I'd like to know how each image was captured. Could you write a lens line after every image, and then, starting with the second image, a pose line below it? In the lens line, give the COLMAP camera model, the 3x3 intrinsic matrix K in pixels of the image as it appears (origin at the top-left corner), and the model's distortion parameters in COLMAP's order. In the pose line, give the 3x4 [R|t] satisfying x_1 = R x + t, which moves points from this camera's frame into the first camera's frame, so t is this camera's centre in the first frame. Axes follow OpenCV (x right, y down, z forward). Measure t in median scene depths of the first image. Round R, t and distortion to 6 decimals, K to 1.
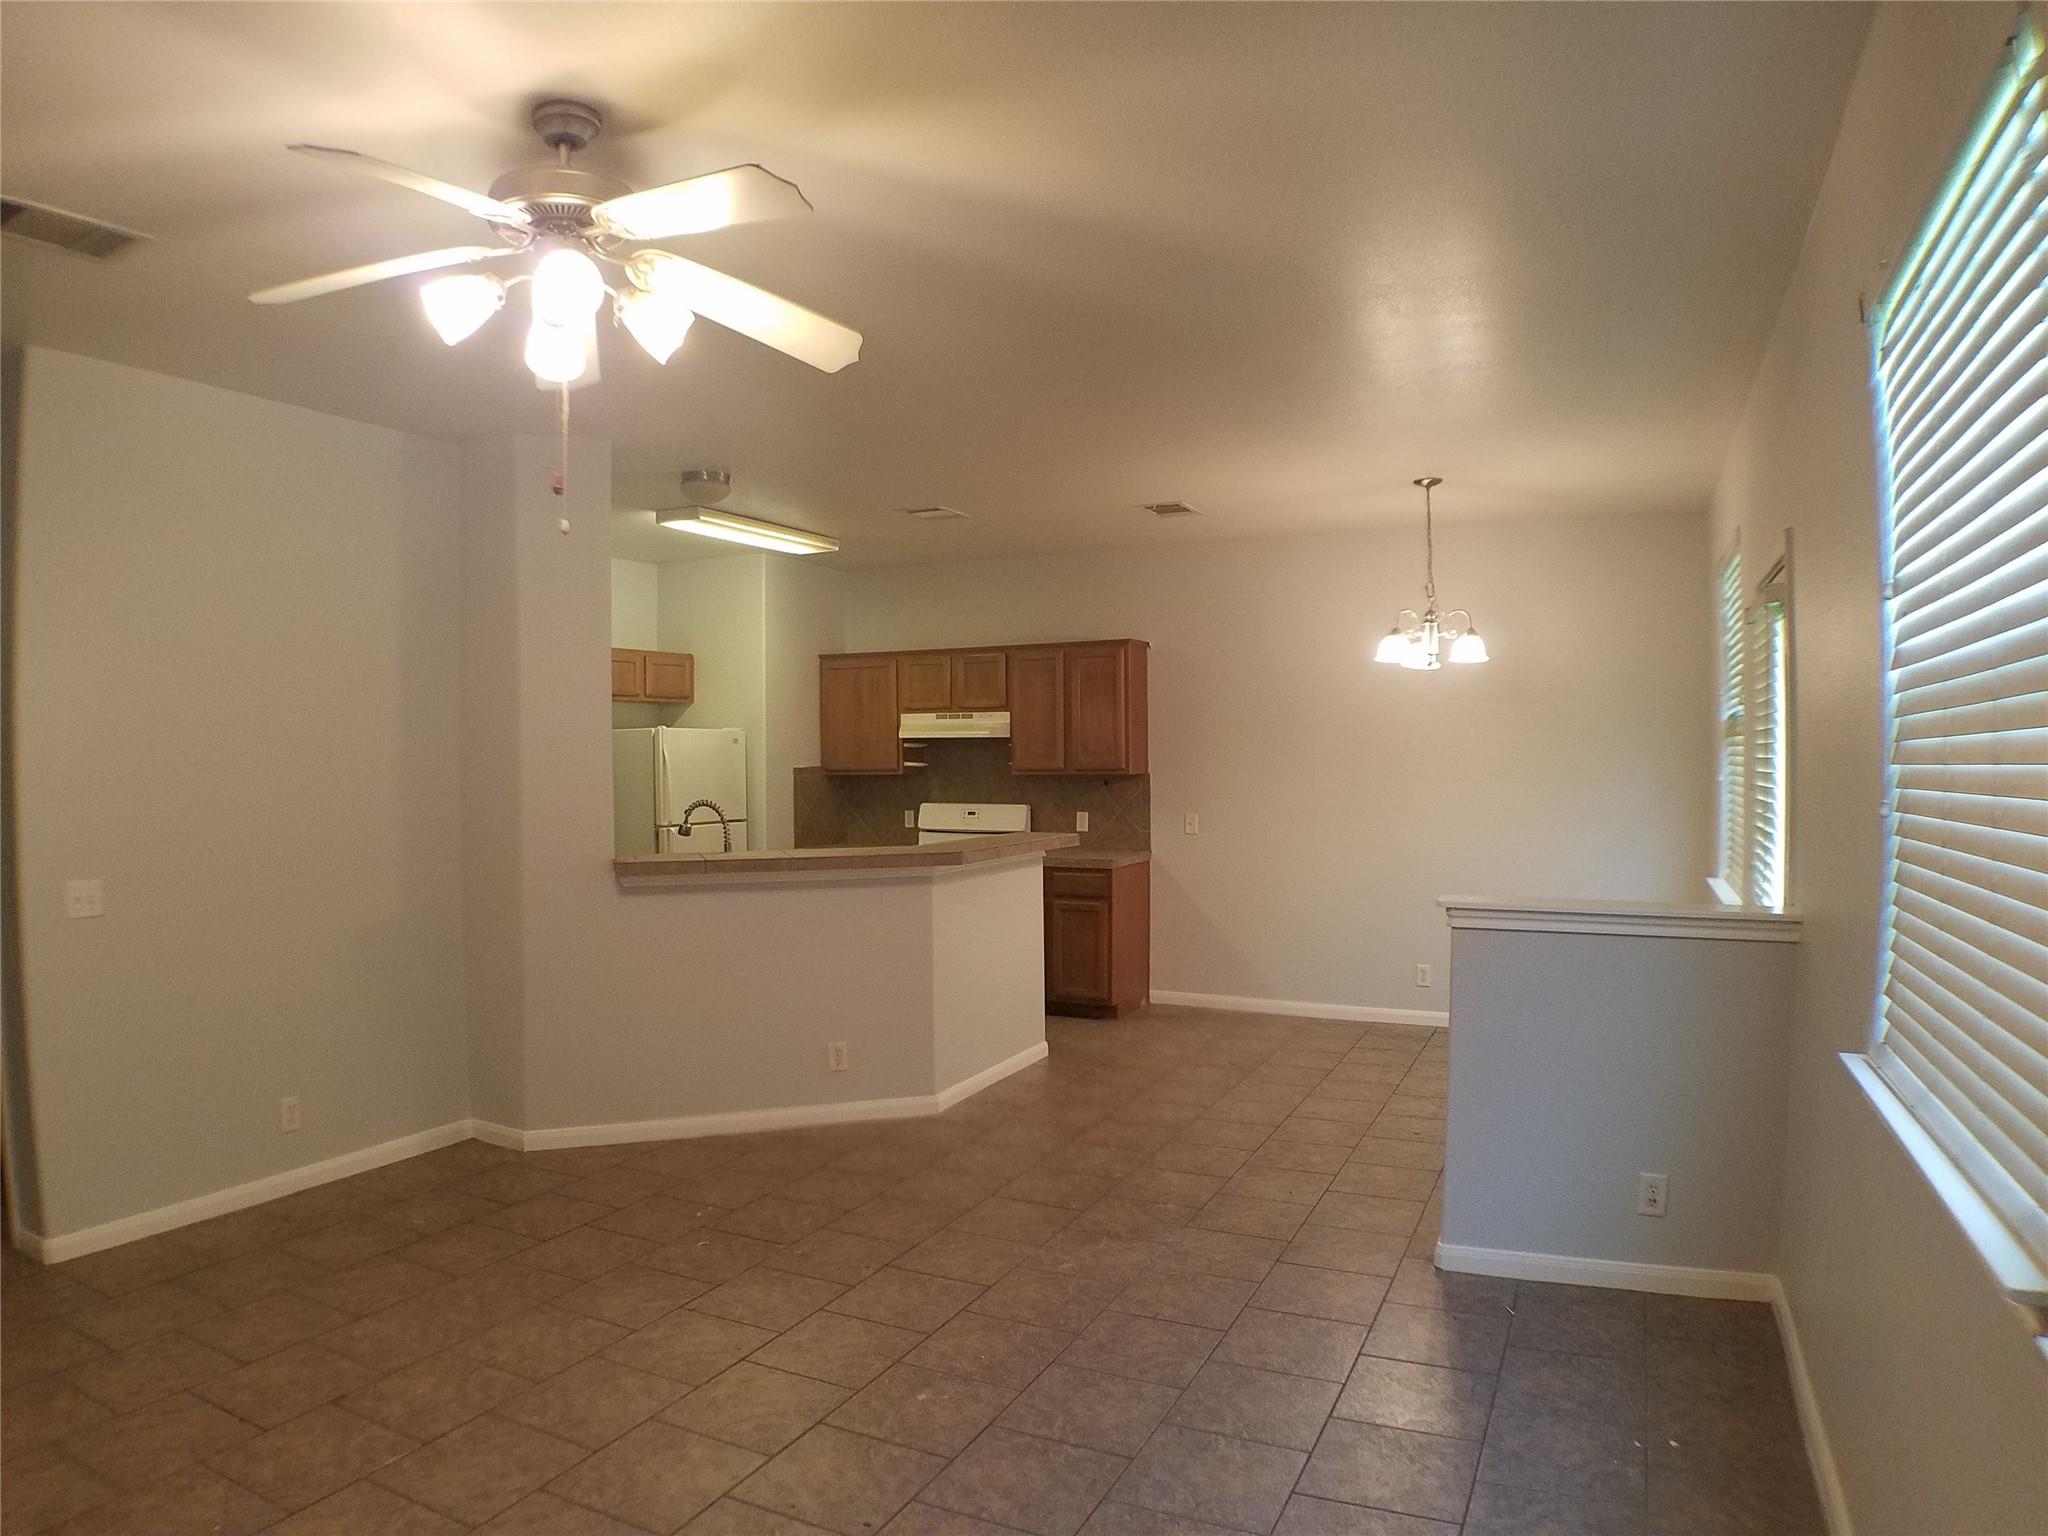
lens RADIAL K [[1316.9, 0, 958.6], [0, 1316.9, 726.1], [0, 0, 1]] dist [-0.113219, -0.001348]
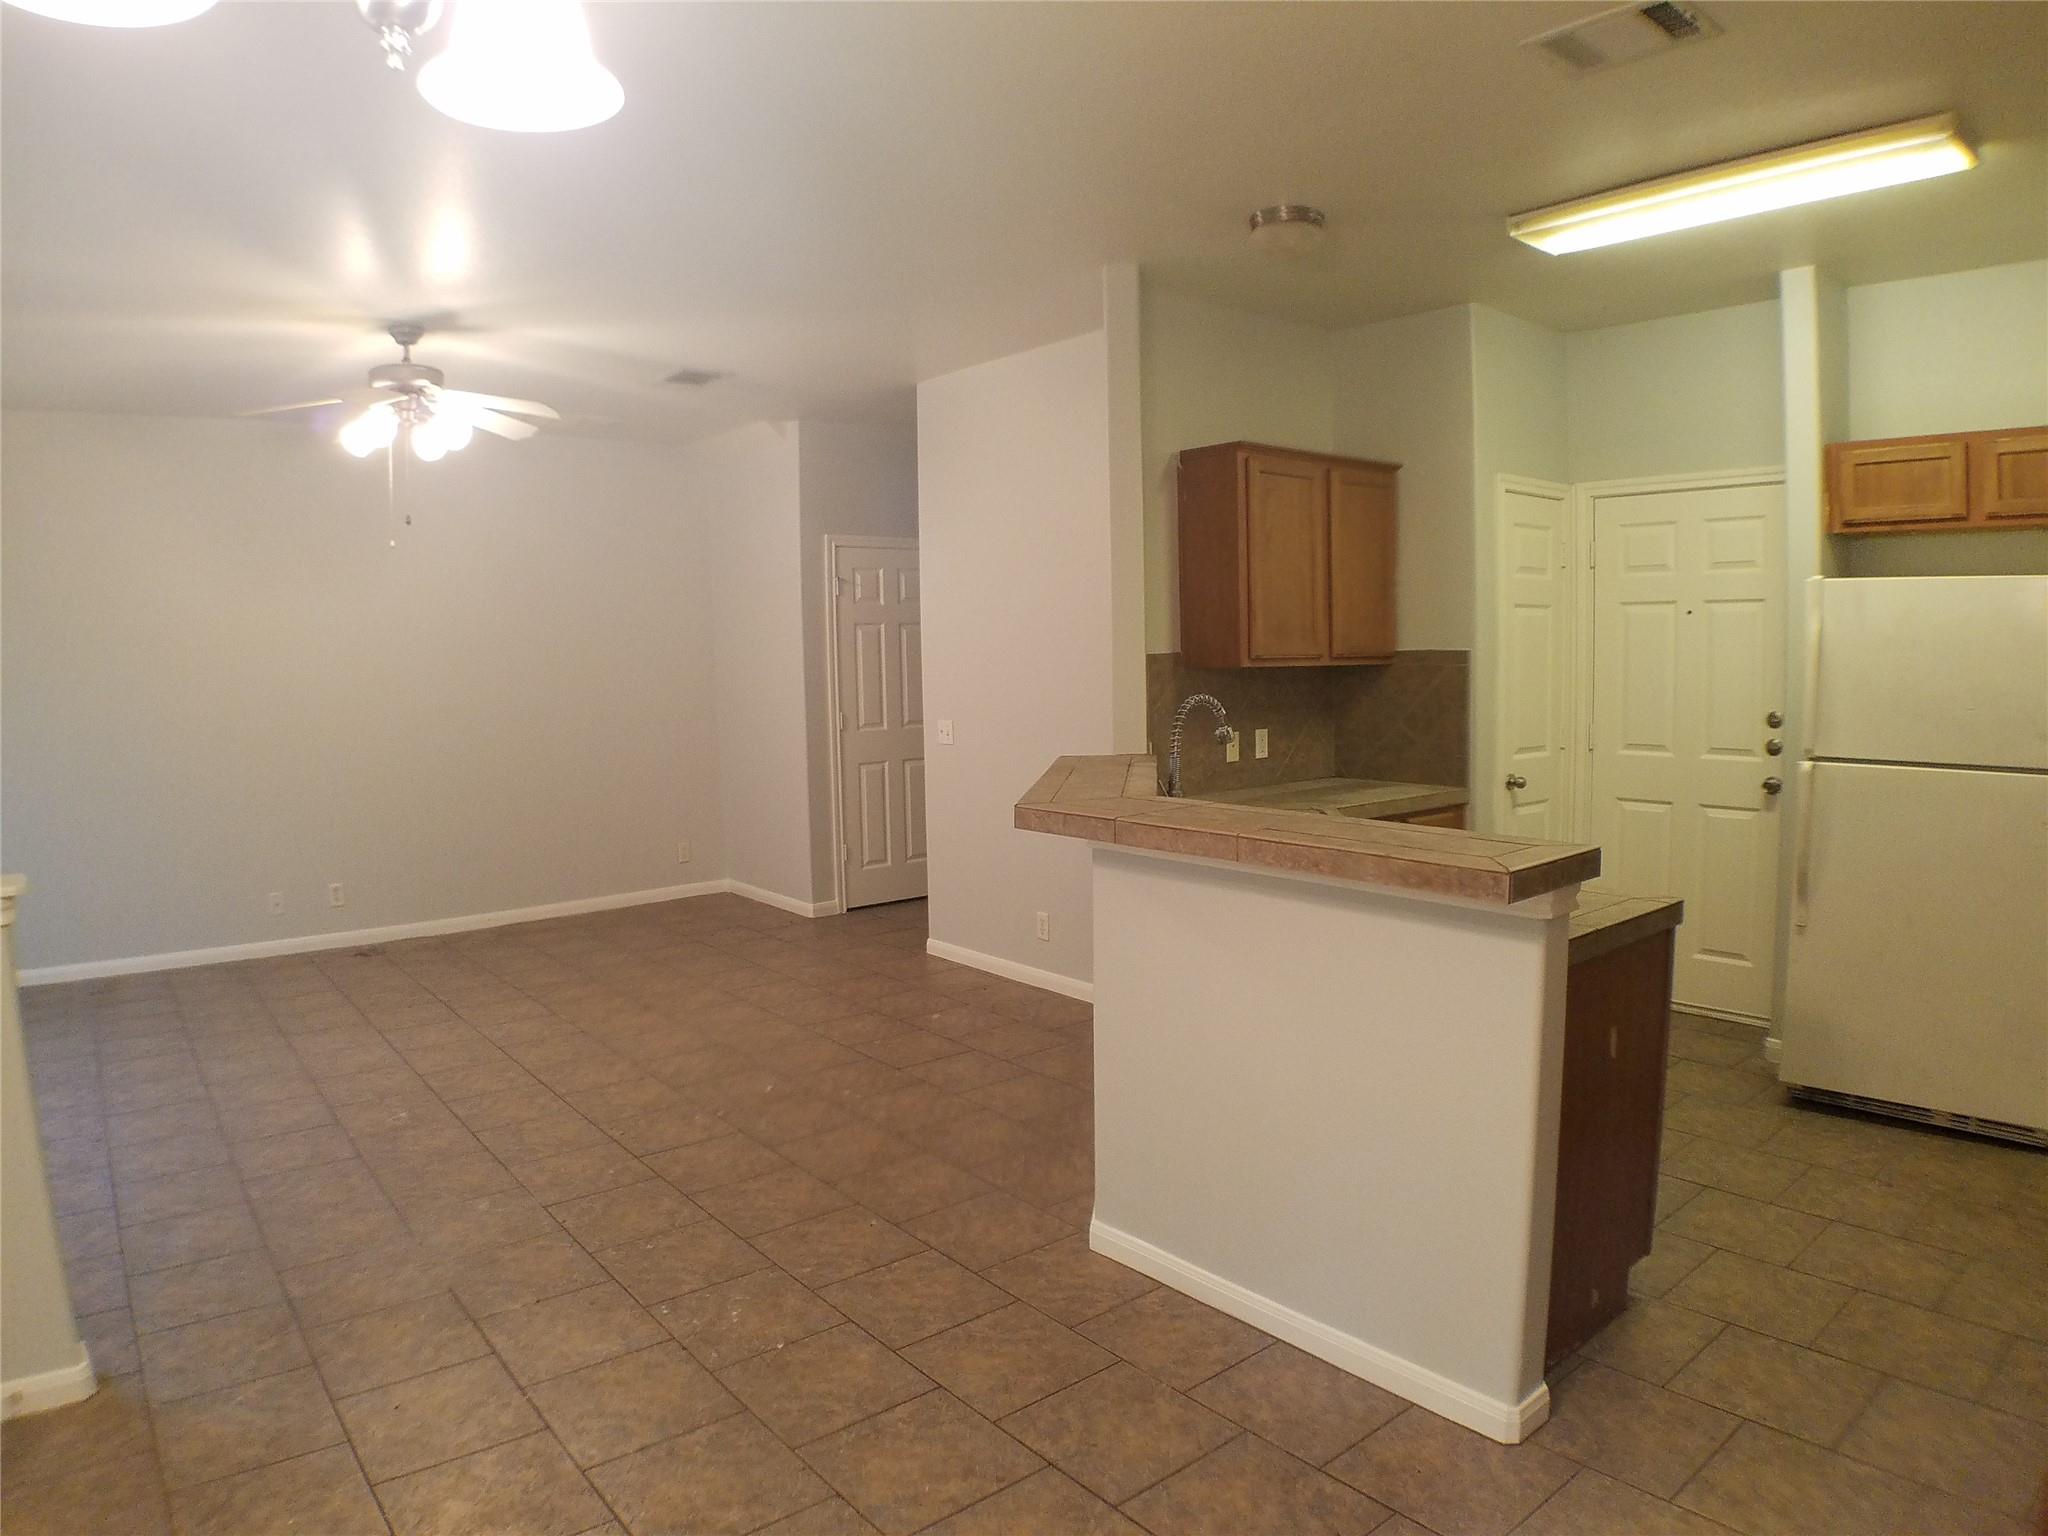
lens RADIAL K [[1271.8, 0, 1021.8], [0, 1271.8, 776.7], [0, 0, 1]] dist [-0.133456, 0.002030]
pose [[-0.391508, 0.109662, -0.913617, 0.342951], [0.042549, 0.993969, 0.101073, 0.017719], [0.919190, 0.000698, -0.393813, 0.830910]]
